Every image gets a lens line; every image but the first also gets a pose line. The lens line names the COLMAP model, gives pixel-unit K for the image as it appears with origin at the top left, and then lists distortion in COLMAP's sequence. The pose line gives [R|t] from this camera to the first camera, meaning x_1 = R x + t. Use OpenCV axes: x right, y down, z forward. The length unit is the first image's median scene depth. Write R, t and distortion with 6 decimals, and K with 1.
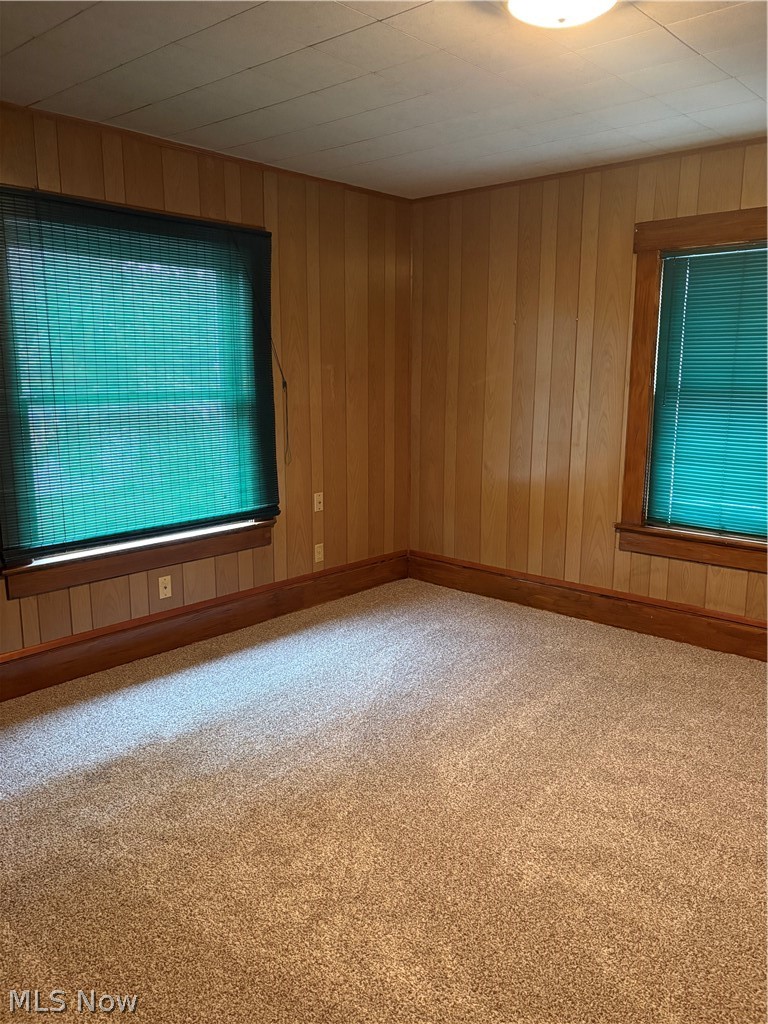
lens RADIAL K [[775.5, 0, 385.7], [0, 775.5, 518.5], [0, 0, 1]] dist [-0.002866, -0.004777]
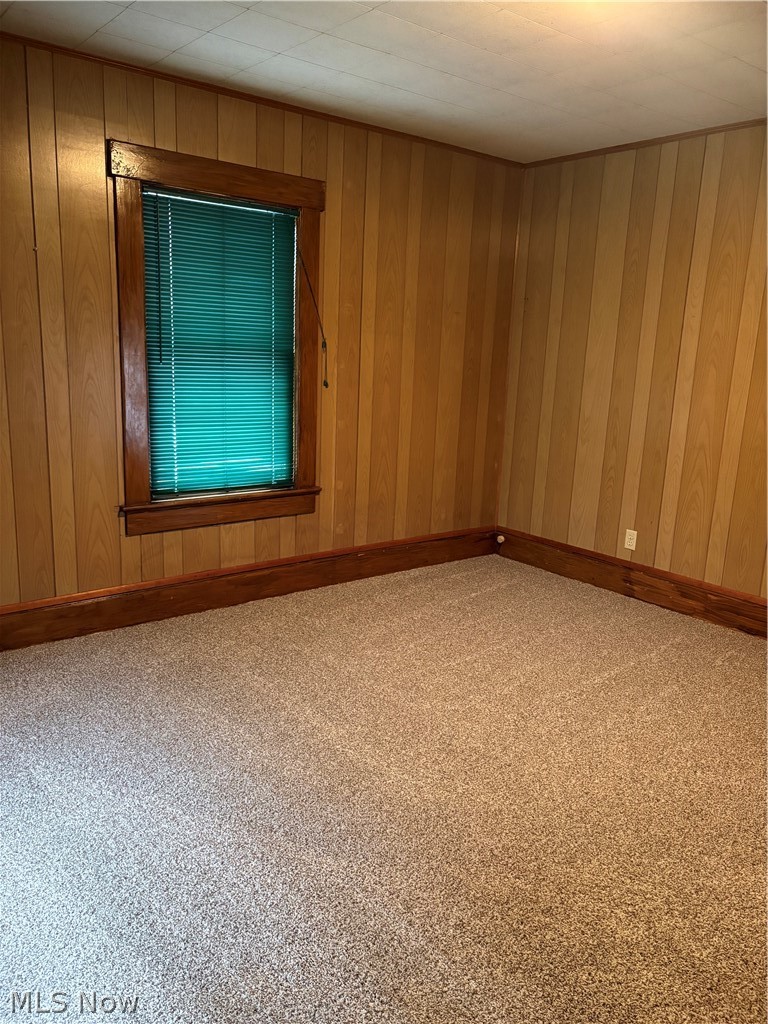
lens RADIAL K [[775.5, 0, 385.7], [0, 775.5, 518.5], [0, 0, 1]] dist [-0.002866, -0.004777]
pose [[0.142122, -0.216680, 0.965842, -0.494056], [0.143287, 0.969973, 0.196522, -0.109219], [-0.979423, 0.110463, 0.168902, 0.602813]]
